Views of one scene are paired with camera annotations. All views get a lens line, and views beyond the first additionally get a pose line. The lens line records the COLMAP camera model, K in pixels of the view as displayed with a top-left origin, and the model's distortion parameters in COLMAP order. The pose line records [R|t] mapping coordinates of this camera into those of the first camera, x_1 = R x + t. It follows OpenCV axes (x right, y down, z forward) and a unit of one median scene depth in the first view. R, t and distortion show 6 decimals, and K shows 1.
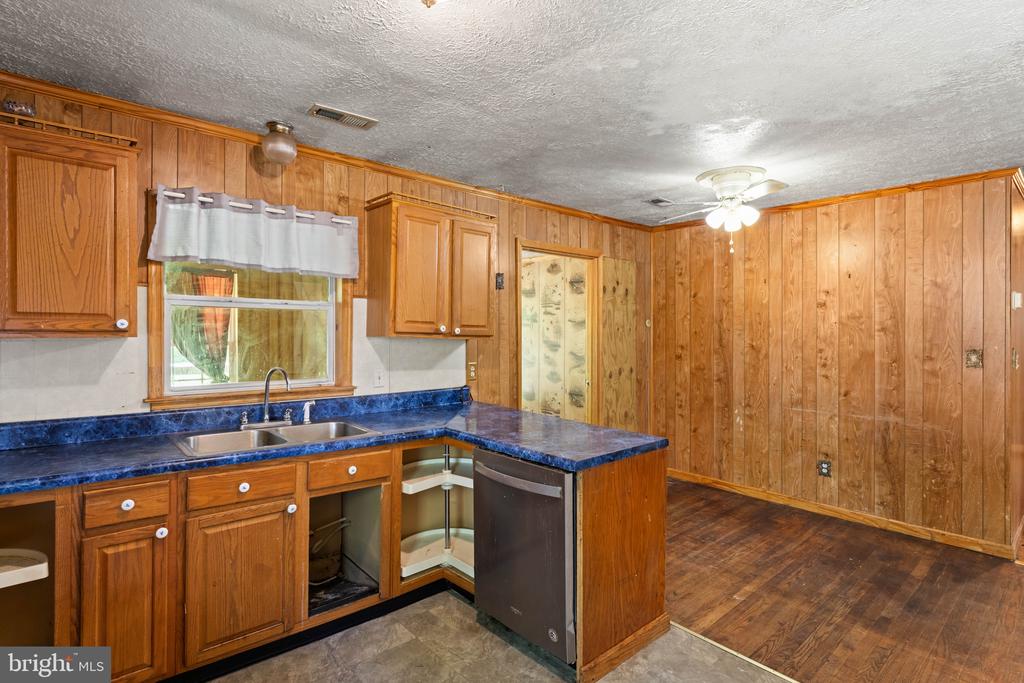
lens RADIAL K [[519.9, 0, 504.0], [0, 519.9, 334.8], [0, 0, 1]] dist [-0.000839, -0.000132]
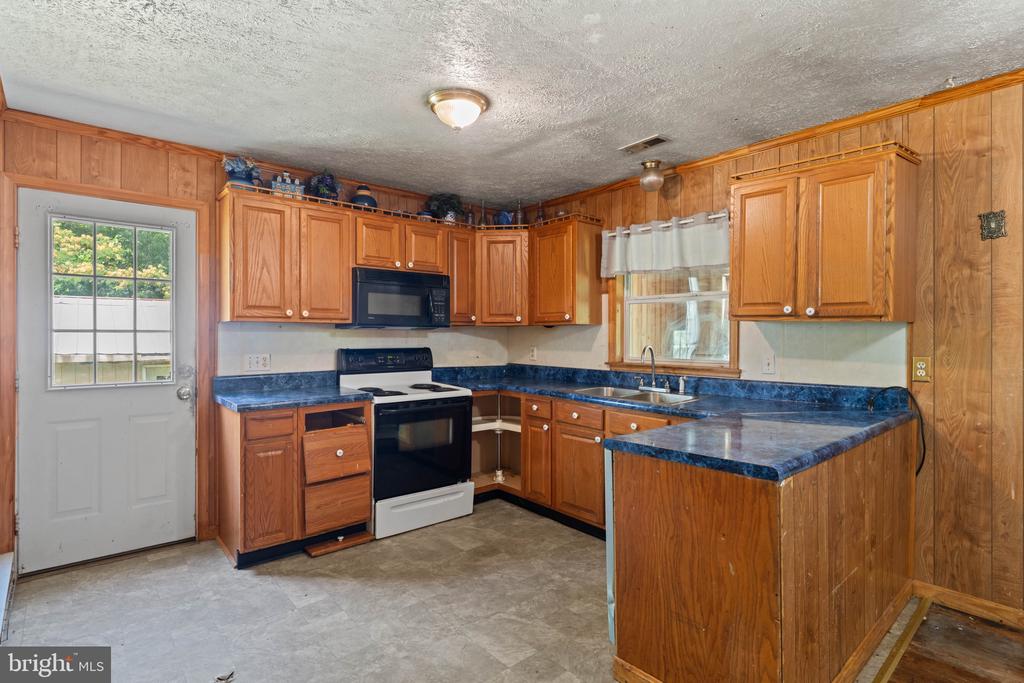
lens RADIAL K [[519.9, 0, 503.4], [0, 519.9, 338.3], [0, 0, 1]] dist [-0.000839, -0.000132]
pose [[-0.021161, 0.002289, -0.999773, 0.765897], [-0.002064, 0.999995, 0.002333, 0.035509], [0.999774, 0.002113, -0.021156, 0.558204]]
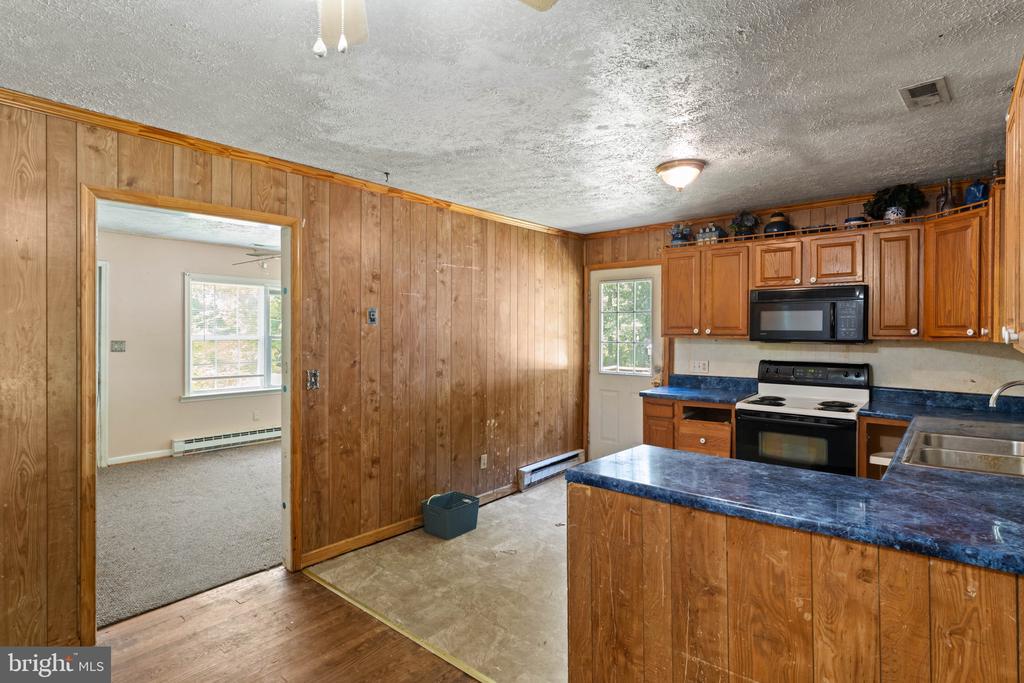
lens RADIAL K [[519.9, 0, 510.0], [0, 519.9, 334.4], [0, 0, 1]] dist [-0.000839, -0.000132]
pose [[-0.991649, -0.004003, -0.128908, 0.402679], [-0.004893, 0.999966, 0.006584, -0.011359], [0.128877, 0.007160, -0.991635, 1.457110]]
